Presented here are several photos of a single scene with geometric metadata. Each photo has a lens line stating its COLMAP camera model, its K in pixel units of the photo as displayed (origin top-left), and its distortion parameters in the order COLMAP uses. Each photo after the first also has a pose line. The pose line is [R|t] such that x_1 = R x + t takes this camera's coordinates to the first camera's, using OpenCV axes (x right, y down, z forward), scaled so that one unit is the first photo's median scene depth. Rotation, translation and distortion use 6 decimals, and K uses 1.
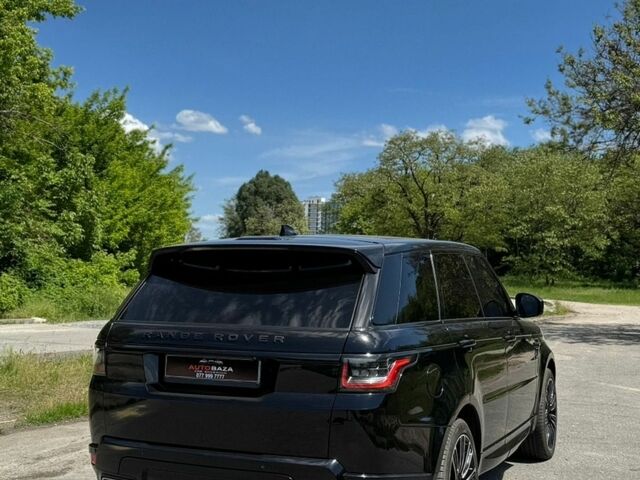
lens RADIAL K [[851.2, 0, 320.0], [0, 851.2, 240.0], [0, 0, 1]] dist [0.102383, -0.010049]
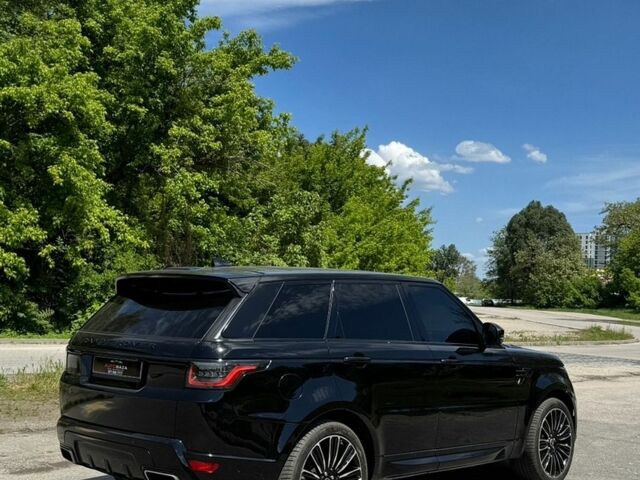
lens RADIAL K [[880.2, 0, 333.6], [0, 880.2, 241.3], [0, 0, 1]] dist [0.381099, -0.947101]
pose [[0.944272, 0.000418, -0.329166, 0.103213], [-0.012236, 0.999353, -0.033832, -0.000328], [0.328939, 0.035975, 0.943666, -0.034786]]
